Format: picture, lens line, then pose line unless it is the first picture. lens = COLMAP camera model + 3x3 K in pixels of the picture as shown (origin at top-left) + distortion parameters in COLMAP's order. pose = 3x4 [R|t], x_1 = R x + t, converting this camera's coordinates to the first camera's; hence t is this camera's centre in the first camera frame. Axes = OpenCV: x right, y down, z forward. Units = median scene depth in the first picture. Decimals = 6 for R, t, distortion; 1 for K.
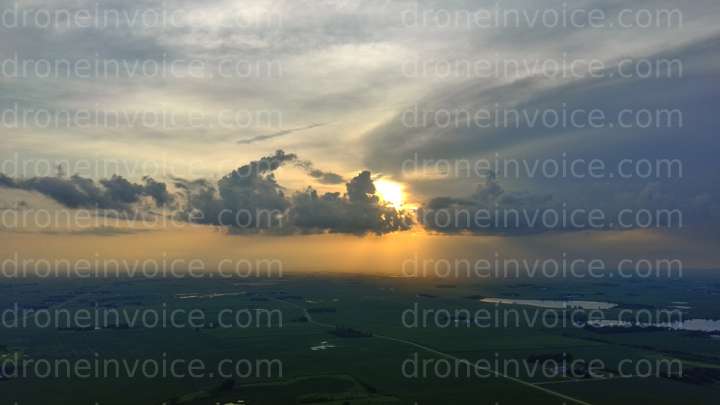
lens RADIAL K [[560.4, 0, 355.8], [0, 560.4, 185.7], [0, 0, 1]] dist [0.069601, -0.081177]
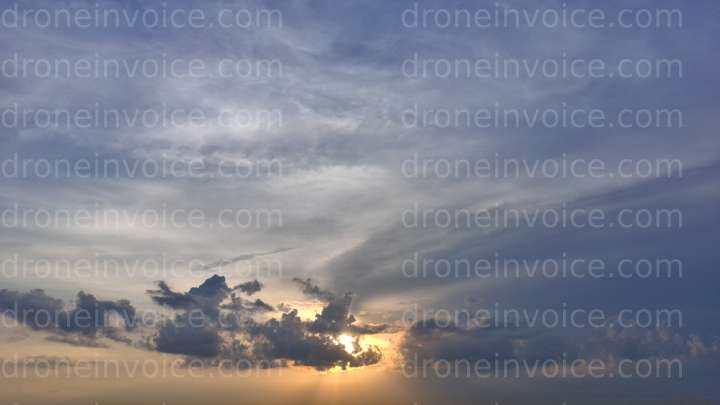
lens RADIAL K [[560.4, 0, 361.3], [0, 560.4, 203.3], [0, 0, 1]] dist [0.069601, -0.081177]
pose [[0.988371, 0.040386, 0.146600, -0.104860], [-0.009077, 0.978037, -0.208235, 0.019091], [-0.151790, 0.204483, 0.967030, 0.039416]]
